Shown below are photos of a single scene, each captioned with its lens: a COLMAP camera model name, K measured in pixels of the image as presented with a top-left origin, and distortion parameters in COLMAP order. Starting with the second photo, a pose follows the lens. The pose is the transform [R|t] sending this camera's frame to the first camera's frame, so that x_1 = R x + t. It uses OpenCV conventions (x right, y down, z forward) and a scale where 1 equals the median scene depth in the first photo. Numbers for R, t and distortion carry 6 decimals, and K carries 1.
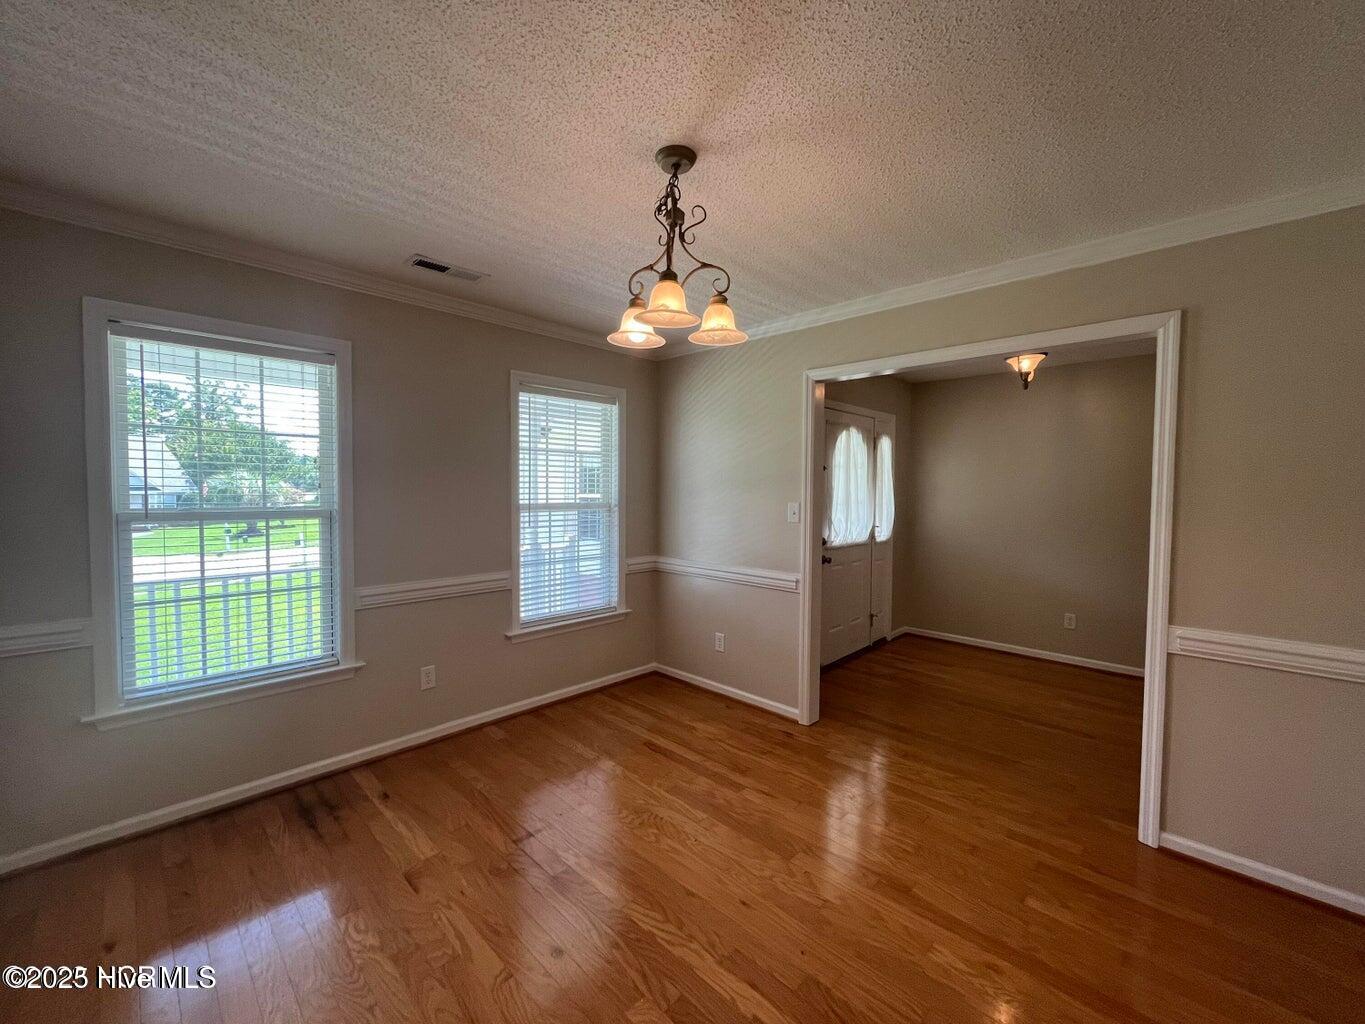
lens RADIAL K [[552.5, 0, 683.4], [0, 552.5, 508.8], [0, 0, 1]] dist [0.002546, -0.000519]
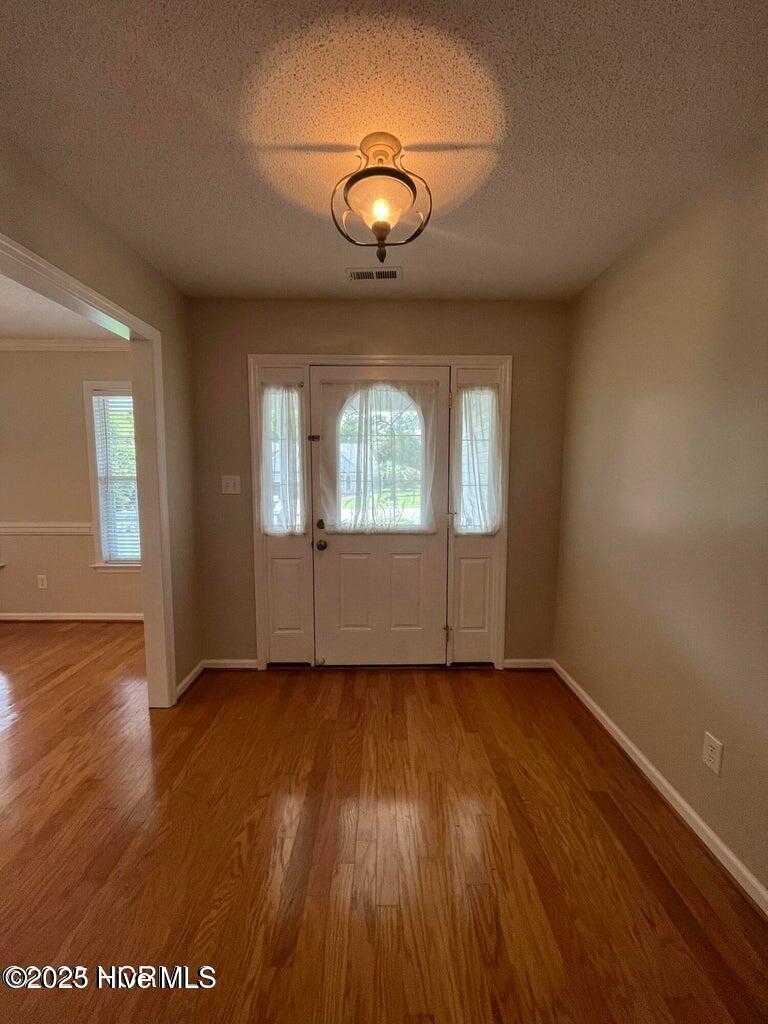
lens RADIAL K [[414.5, 0, 382.9], [0, 414.5, 508.7], [0, 0, 1]] dist [0.002546, -0.000519]
pose [[0.697934, 0.067191, -0.713003, 0.946560], [-0.021206, 0.997091, 0.073205, -0.018862], [0.715848, -0.035972, 0.697329, 0.745588]]
